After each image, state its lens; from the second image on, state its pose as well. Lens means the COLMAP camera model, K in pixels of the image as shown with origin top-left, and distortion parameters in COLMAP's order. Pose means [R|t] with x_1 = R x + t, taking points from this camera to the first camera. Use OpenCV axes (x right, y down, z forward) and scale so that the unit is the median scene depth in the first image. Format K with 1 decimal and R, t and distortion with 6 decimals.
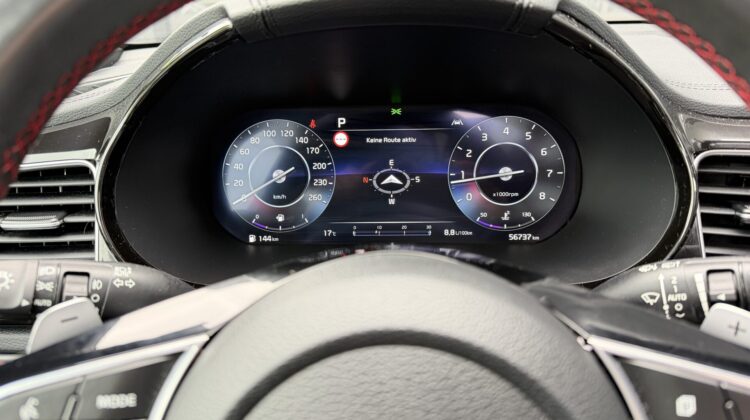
lens RADIAL K [[534.7, 0, 374.5], [0, 534.7, 213.7], [0, 0, 1]] dist [0.103182, -0.146688]
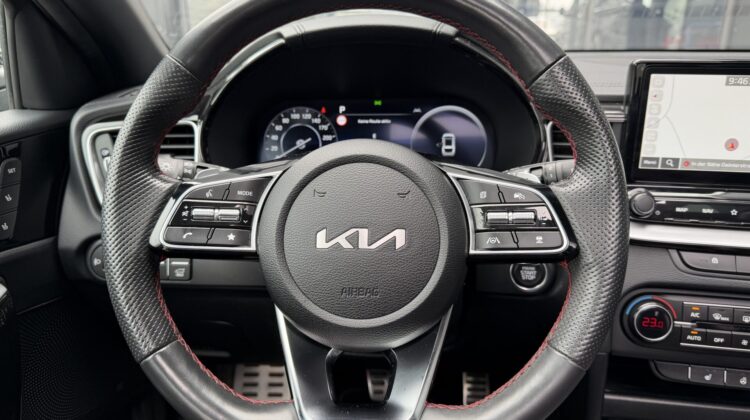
lens RADIAL K [[534.7, 0, 374.5], [0, 534.7, 213.7], [0, 0, 1]] dist [0.103182, -0.146688]
pose [[0.999923, 0.012369, -0.000905, 0.036232], [-0.012401, 0.997860, -0.064207, 0.225376], [0.000109, 0.064214, 0.997936, -0.515967]]
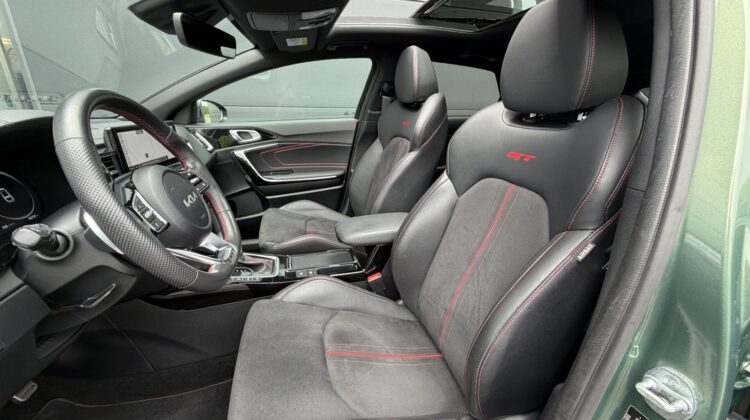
lens RADIAL K [[300.1, 0, 374.1], [0, 300.1, 209.7], [0, 0, 1]] dist [0.000779, 0.000254]
pose [[-0.287207, -0.307426, 0.907194, -1.338895], [0.359516, 0.843259, 0.399579, 0.027961], [-0.887840, 0.440913, -0.131665, -0.157769]]
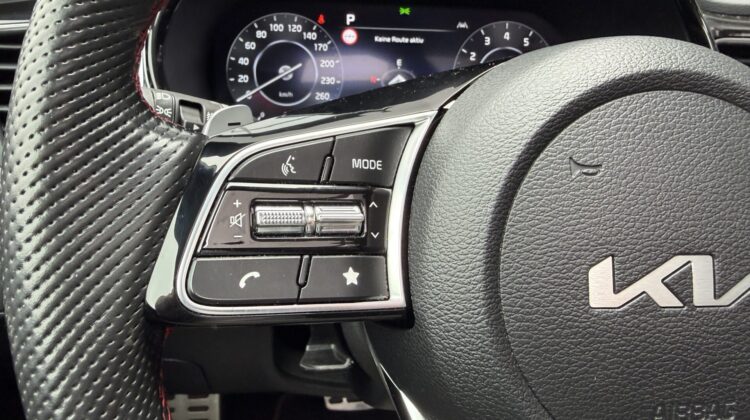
lens RADIAL K [[541.4, 0, 325.7], [0, 541.4, 206.2], [0, 0, 1]] dist [0.004057, 0.001085]
pose [[0.985184, -0.004208, 0.171446, -0.277525], [0.002063, 0.999917, 0.012688, 0.158866], [-0.171486, -0.012147, 0.985112, 0.028432]]
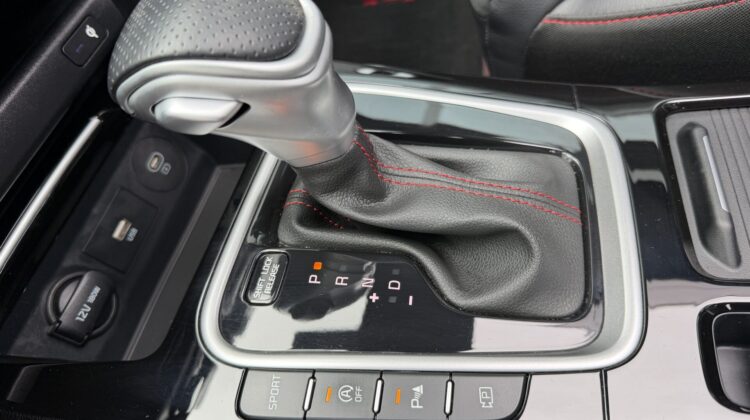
lens RADIAL K [[563.3, 0, 375.0], [0, 563.3, 210.0], [0, 0, 1]] dist [-0.031452, -0.007705]
pose [[0.117426, -0.826088, 0.551171, 0.520171], [0.603147, 0.500245, 0.621263, 0.538454], [-0.788939, 0.259485, 0.556995, 0.262800]]
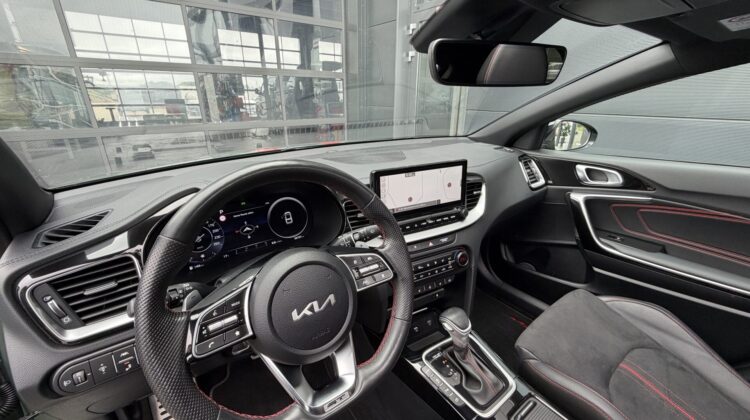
lens RADIAL K [[300.1, 0, 374.1], [0, 300.1, 209.7], [0, 0, 1]] dist [0.000779, 0.000254]
pose [[0.785407, -0.205465, 0.583884, -0.317788], [0.227195, 0.973152, 0.036837, -0.069256], [-0.575777, 0.103723, 0.811001, -0.550106]]
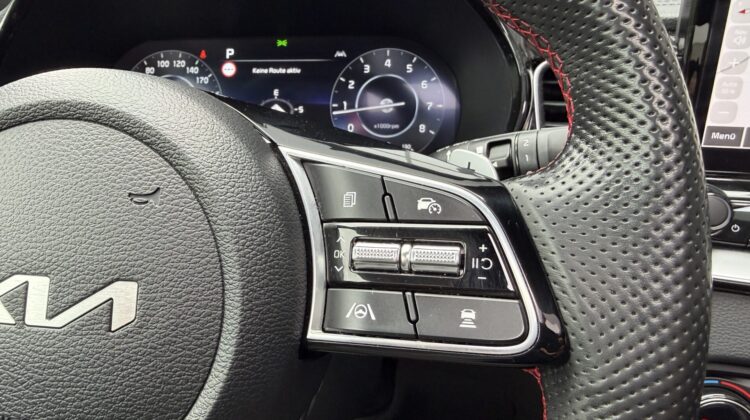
lens RADIAL K [[543.7, 0, 323.6], [0, 543.7, 207.1], [0, 0, 1]] dist [-0.007492, 0.035679]
pose [[0.993757, 0.038783, -0.104608, 0.239719], [-0.042401, 0.998569, -0.032581, 0.153006], [0.103195, 0.036813, 0.993980, -0.013501]]
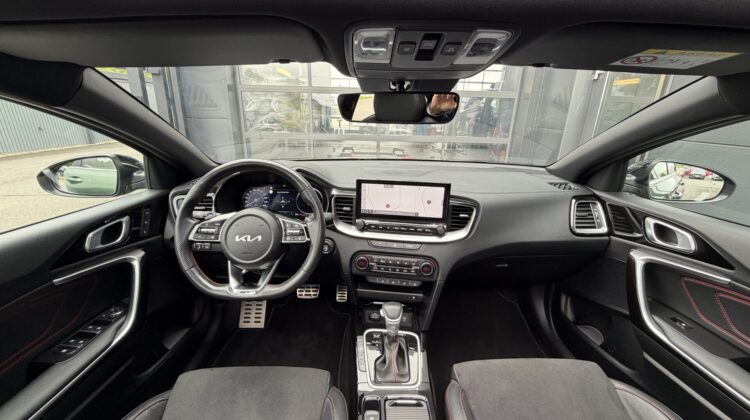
lens RADIAL K [[301.5, 0, 373.8], [0, 301.5, 209.2], [0, 0, 1]] dist [0.001644, 0.000053]
pose [[0.998148, 0.019985, 0.057455, 0.615500], [-0.015546, 0.996933, -0.076700, 0.167662], [-0.058812, 0.075665, 0.995397, -1.405783]]
